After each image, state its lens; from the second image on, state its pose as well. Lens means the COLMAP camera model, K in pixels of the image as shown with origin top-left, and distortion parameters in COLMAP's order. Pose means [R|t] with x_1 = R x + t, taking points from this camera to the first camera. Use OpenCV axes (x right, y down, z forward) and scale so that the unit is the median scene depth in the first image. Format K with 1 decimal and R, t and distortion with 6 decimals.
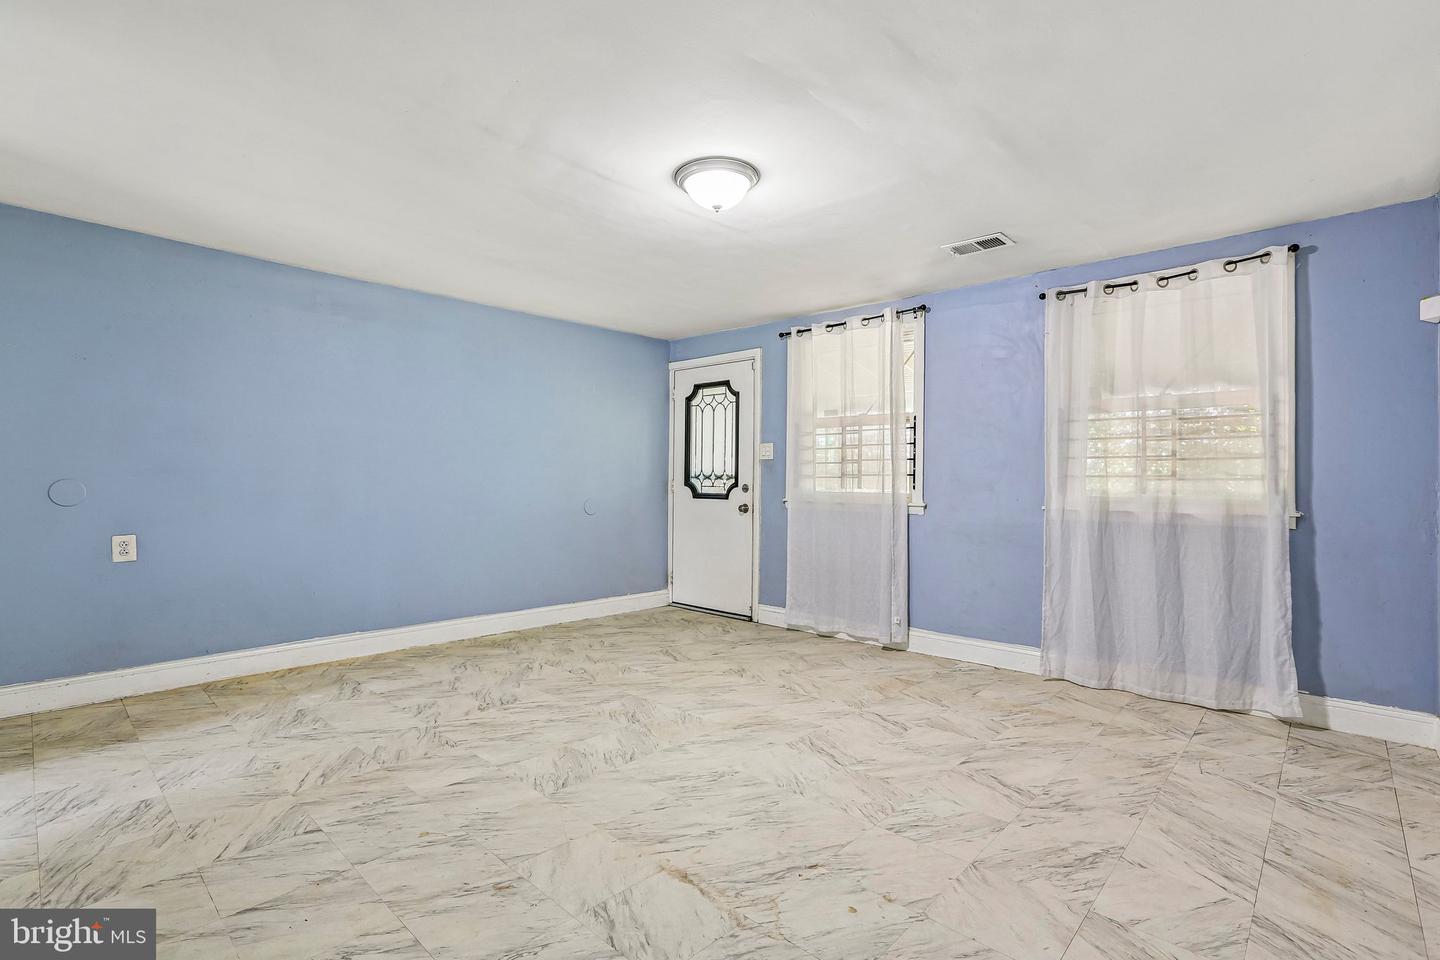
lens RADIAL K [[674.2, 0, 704.3], [0, 674.2, 481.8], [0, 0, 1]] dist [-0.044011, 0.019999]
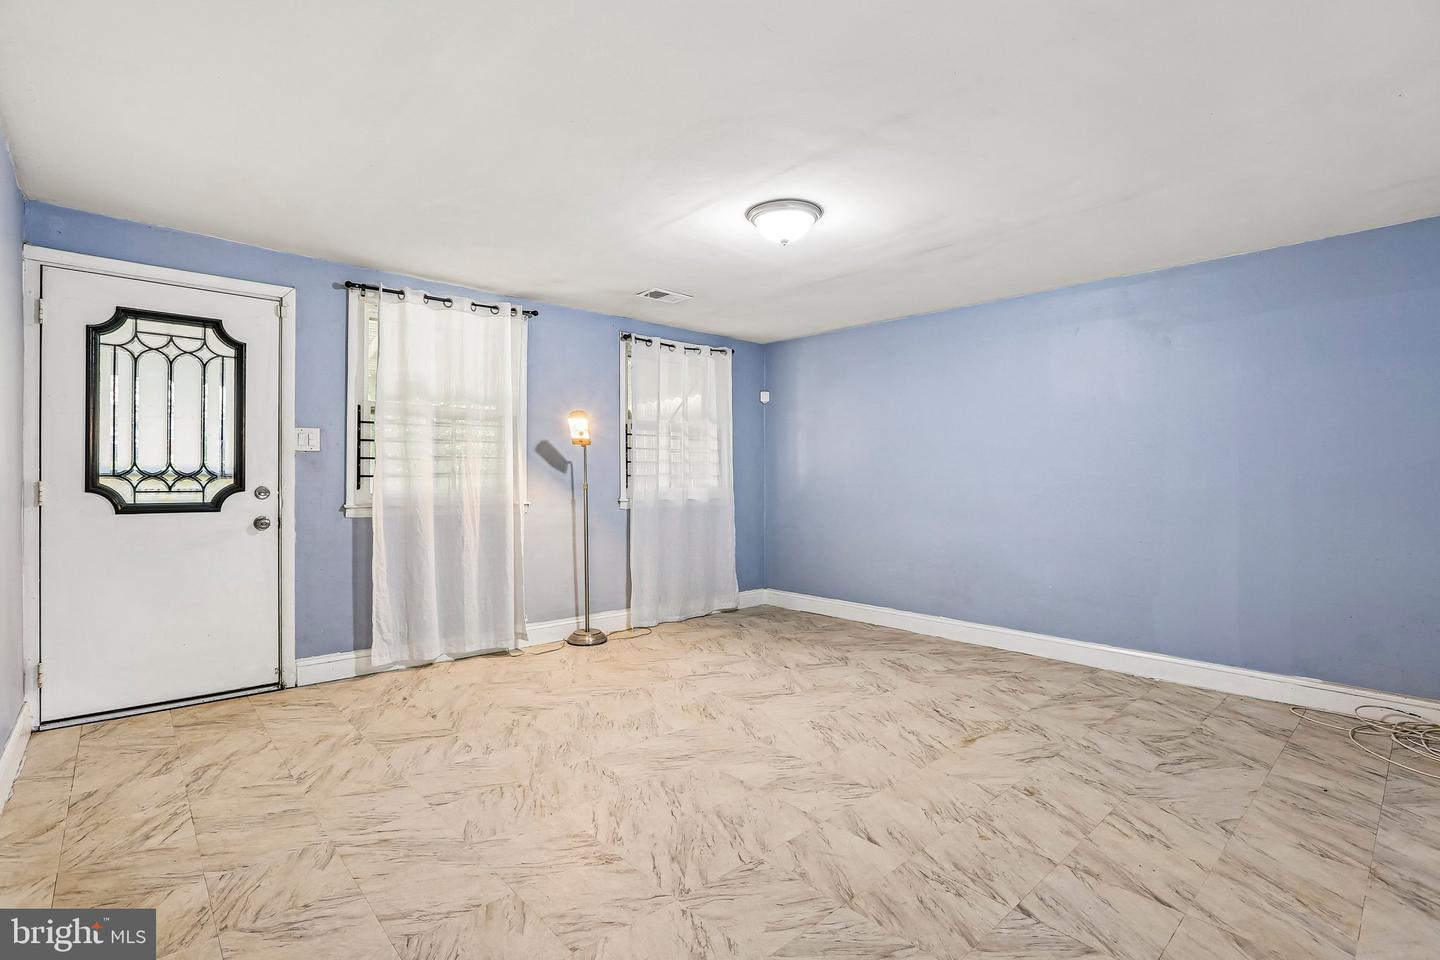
lens RADIAL K [[677.6, 0, 720.1], [0, 677.6, 475.8], [0, 0, 1]] dist [-0.061649, 0.030368]
pose [[0.065091, -0.003448, 0.997873, -0.908545], [0.000918, 0.999994, 0.003396, -0.014192], [-0.997879, 0.000695, 0.065093, 0.835185]]
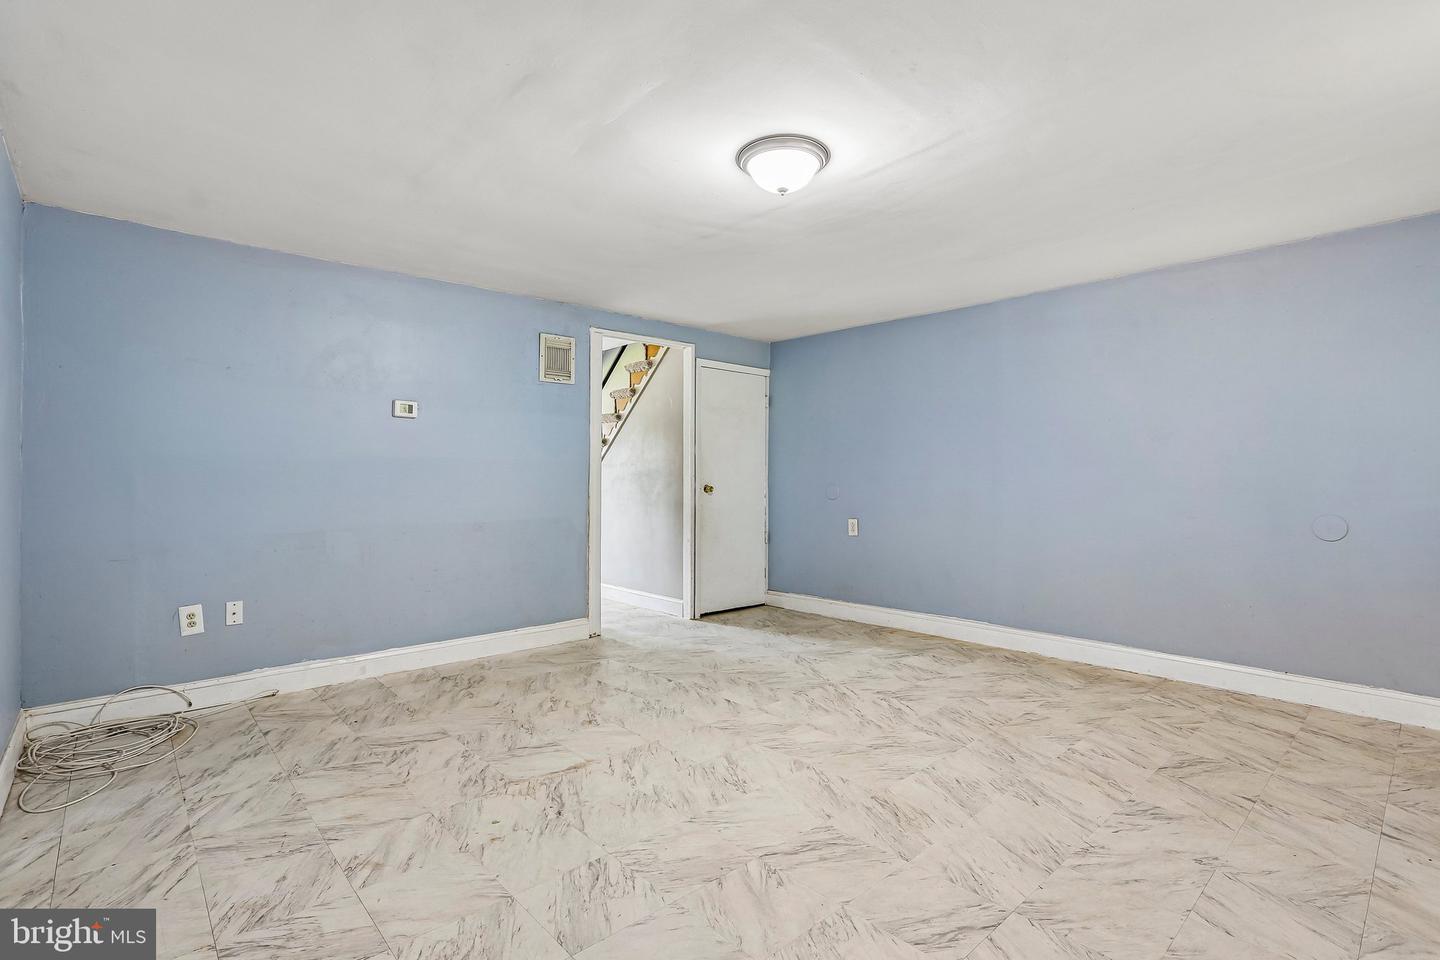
lens RADIAL K [[677.6, 0, 720.1], [0, 677.6, 475.8], [0, 0, 1]] dist [-0.061649, 0.030368]
pose [[-0.065843, -0.013092, -0.997744, 0.767447], [-0.004770, 0.999907, -0.012805, -0.000480], [0.997819, 0.003916, -0.065899, 0.788248]]
